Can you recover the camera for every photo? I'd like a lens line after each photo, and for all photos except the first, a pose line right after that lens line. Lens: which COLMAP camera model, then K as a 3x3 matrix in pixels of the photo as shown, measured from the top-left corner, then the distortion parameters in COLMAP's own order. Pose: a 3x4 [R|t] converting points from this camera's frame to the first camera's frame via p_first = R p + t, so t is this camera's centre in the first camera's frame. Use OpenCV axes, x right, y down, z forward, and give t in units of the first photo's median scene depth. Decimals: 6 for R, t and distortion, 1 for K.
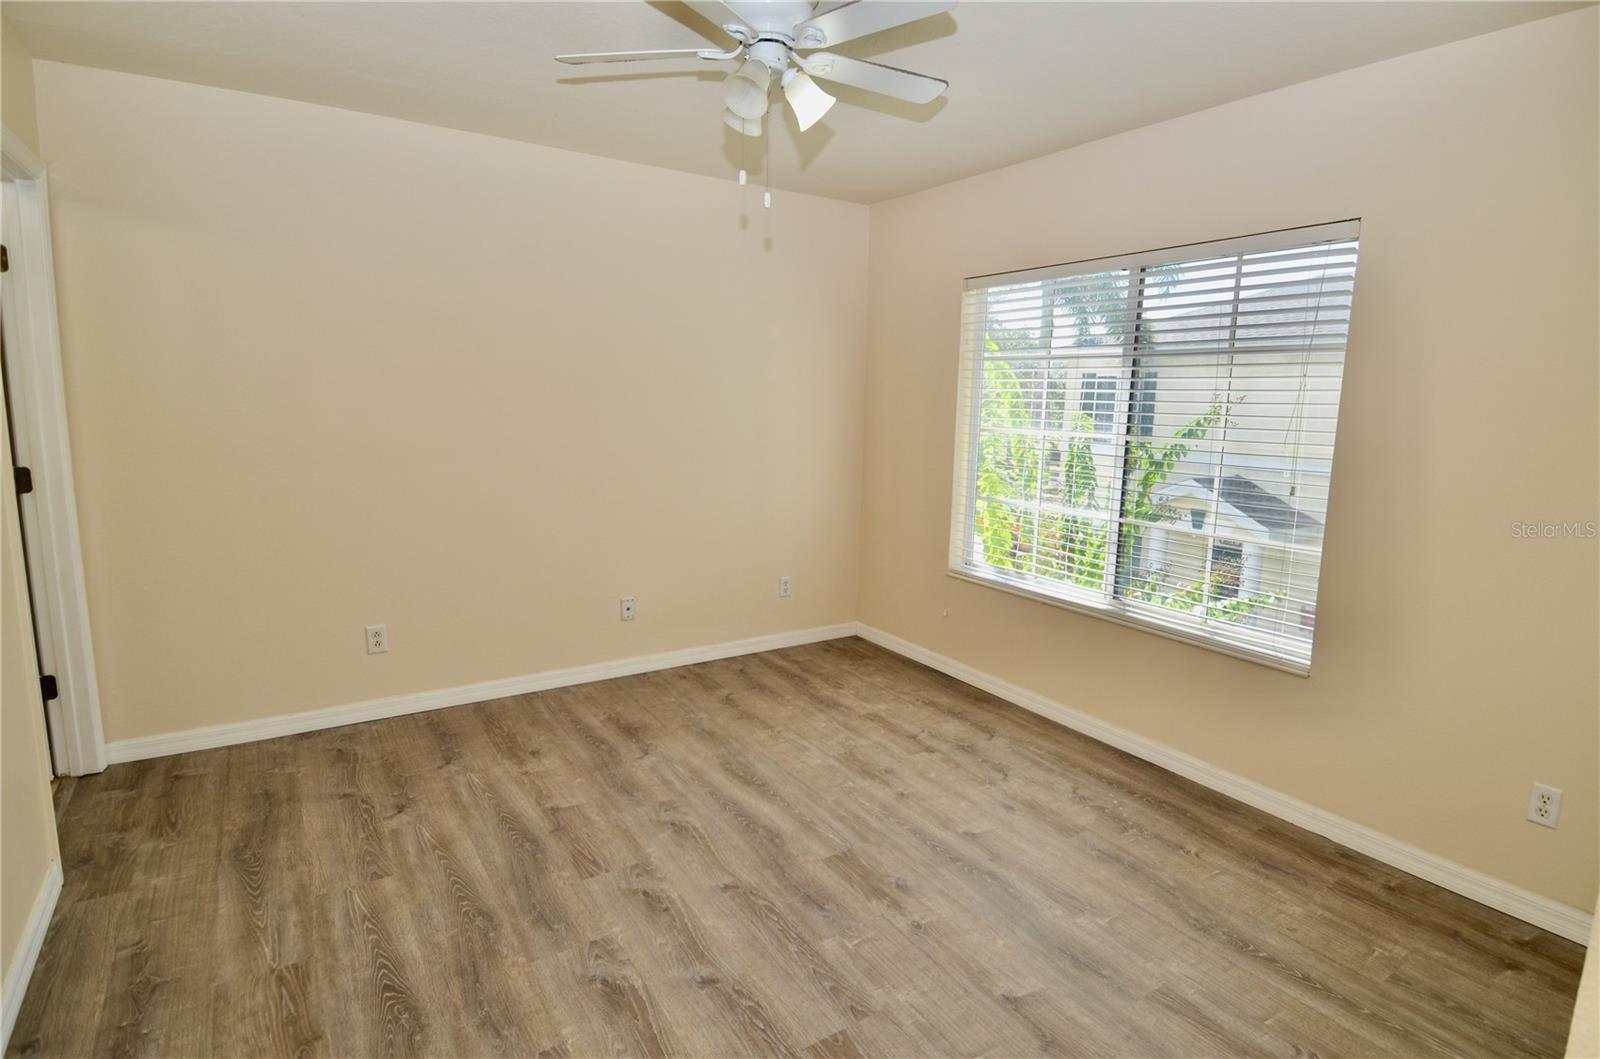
lens RADIAL K [[838.8, 0, 802.6], [0, 838.8, 520.2], [0, 0, 1]] dist [0.050012, -0.055985]
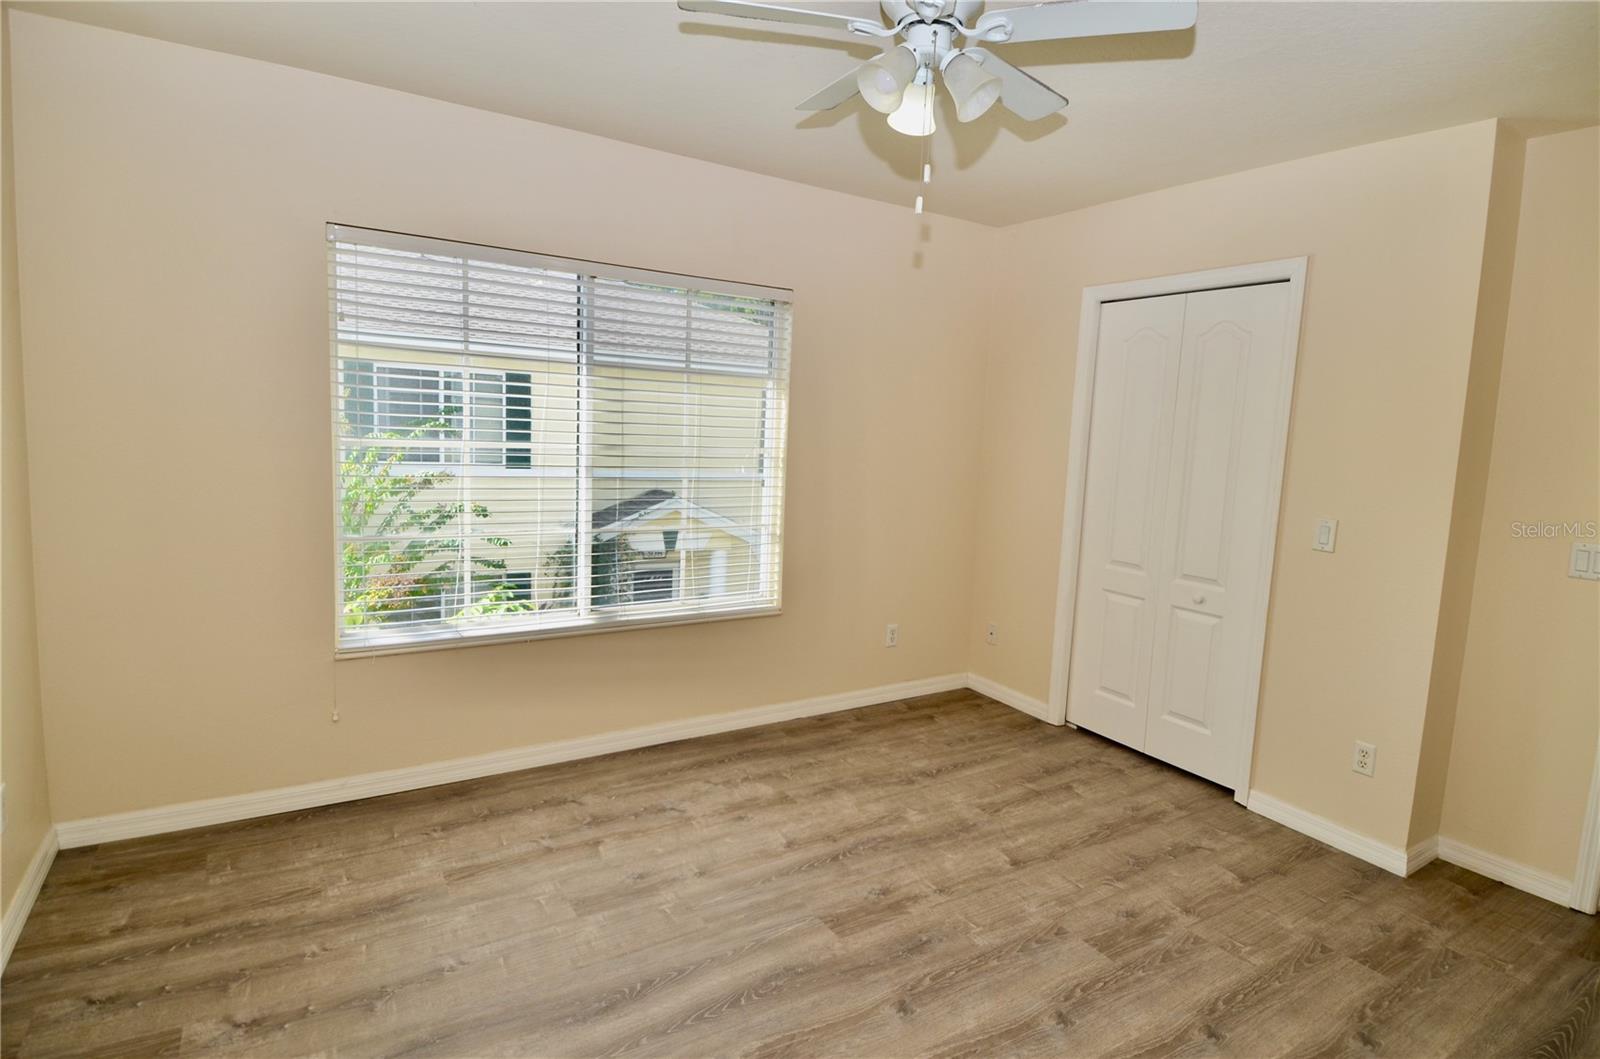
lens RADIAL K [[833.8, 0, 855.0], [0, 833.8, 522.5], [0, 0, 1]] dist [0.054581, -0.052352]
pose [[-0.018245, -0.145957, 0.989123, -0.680317], [0.100610, 0.983998, 0.147056, -0.140713], [-0.994759, 0.102199, -0.003268, 0.795386]]
